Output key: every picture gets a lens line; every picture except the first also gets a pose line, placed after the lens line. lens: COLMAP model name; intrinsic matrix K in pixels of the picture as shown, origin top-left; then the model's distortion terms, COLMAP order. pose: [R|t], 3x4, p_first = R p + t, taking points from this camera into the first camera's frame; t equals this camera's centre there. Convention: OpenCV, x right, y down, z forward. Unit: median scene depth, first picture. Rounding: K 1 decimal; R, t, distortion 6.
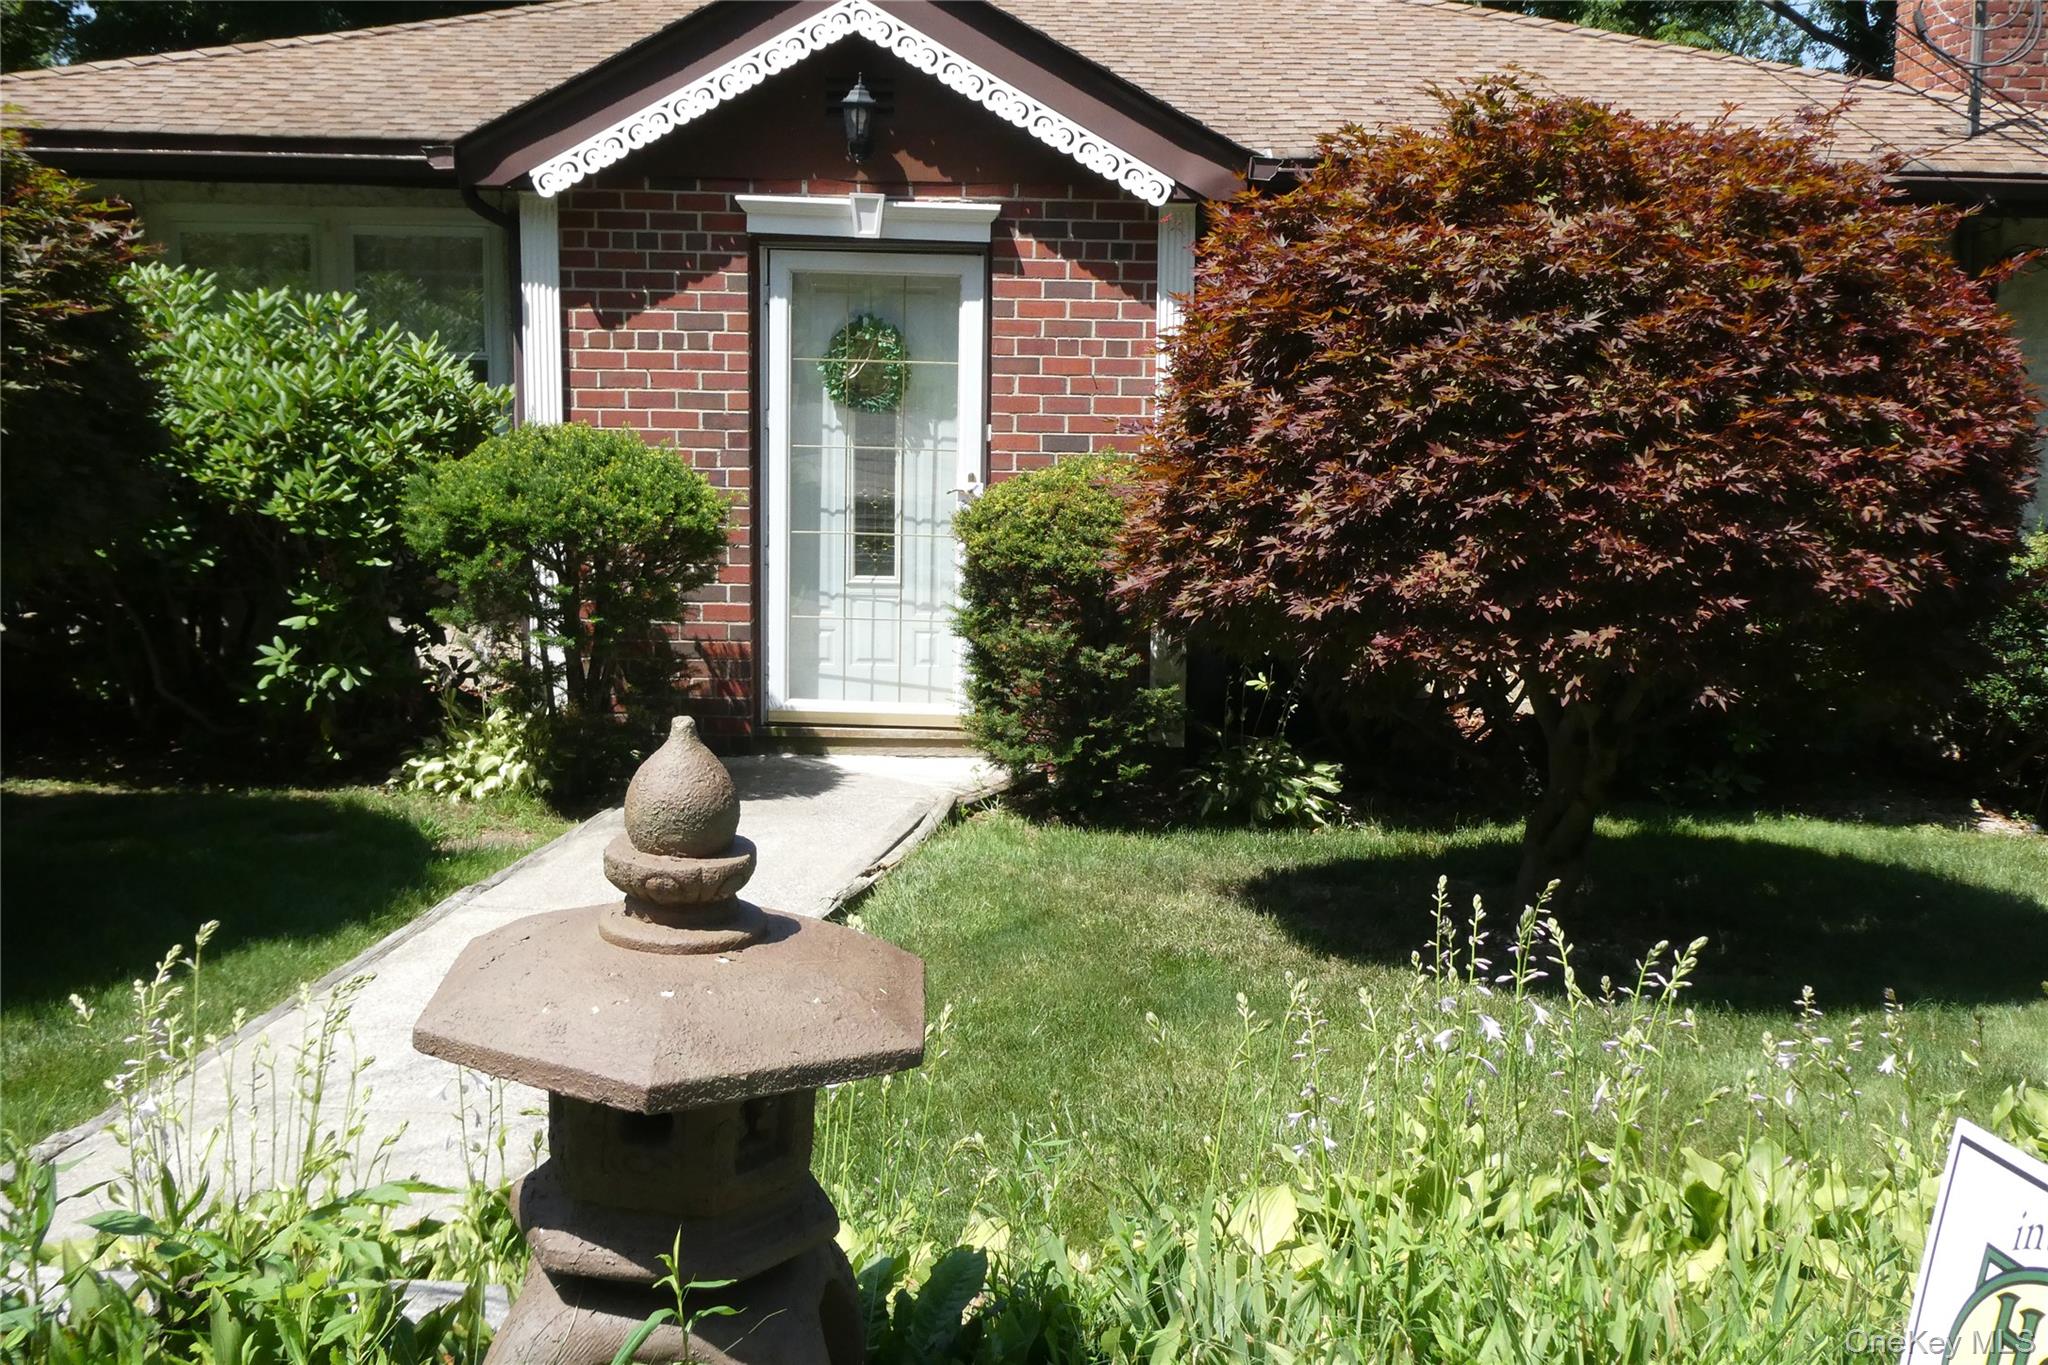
lens RADIAL K [[2443.9, 0, 1024.0], [0, 2443.9, 682.5], [0, 0, 1]] dist [0.056697, -0.022658]
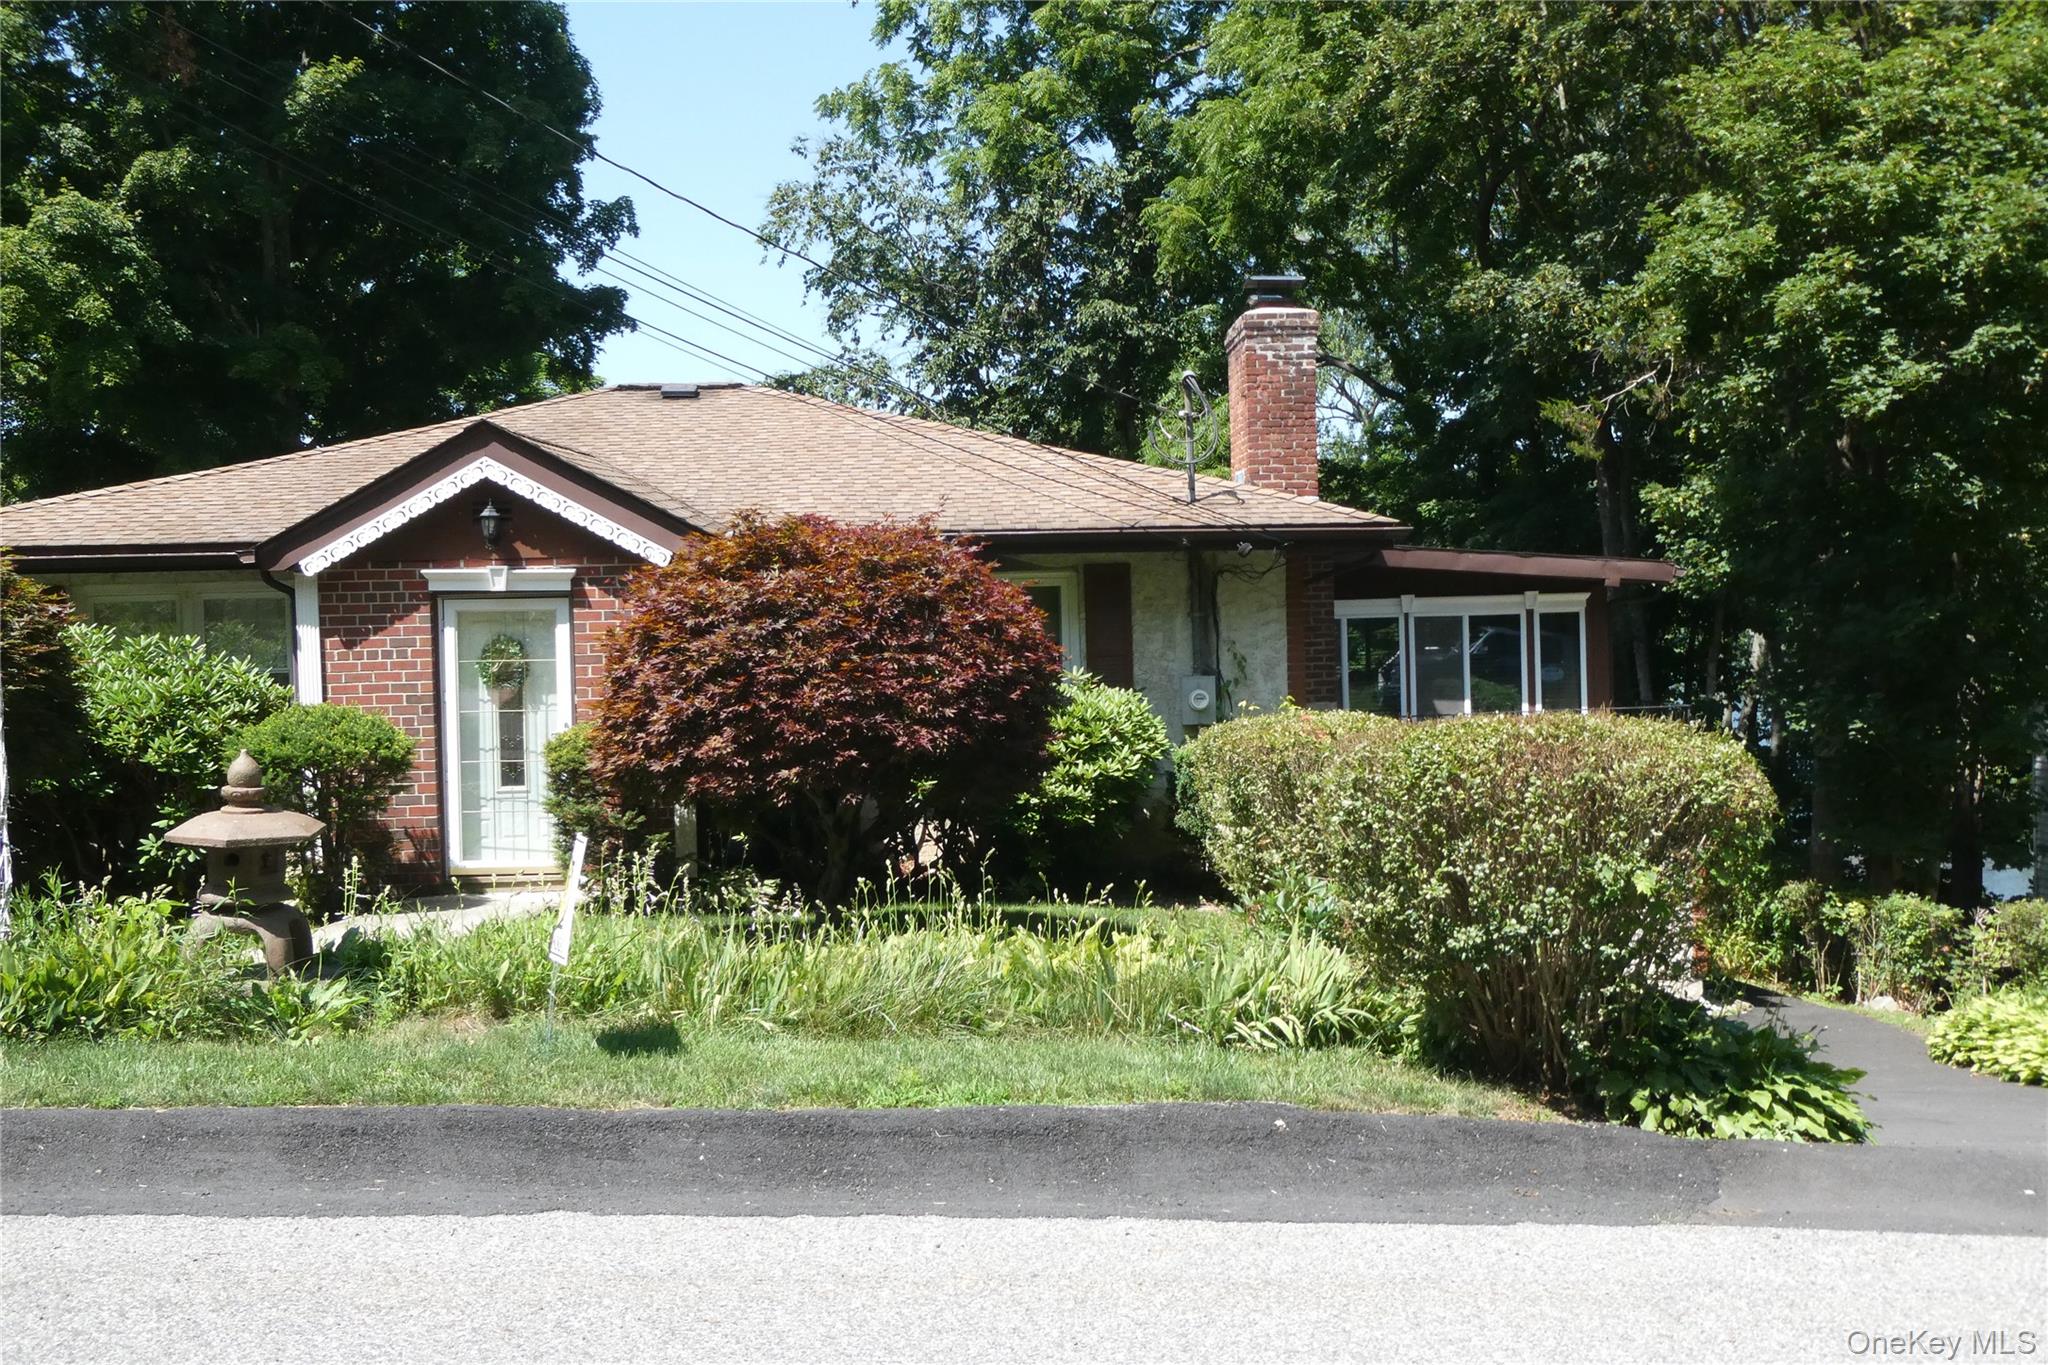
lens RADIAL K [[2341.7, 0, 1024.0], [0, 2341.7, 682.5], [0, 0, 1]] dist [0.070049, -0.023369]
pose [[0.997856, -0.042949, 0.049381, 0.228863], [0.048767, 0.991157, -0.123404, 0.110029], [-0.043644, 0.125548, 0.991127, -0.680480]]
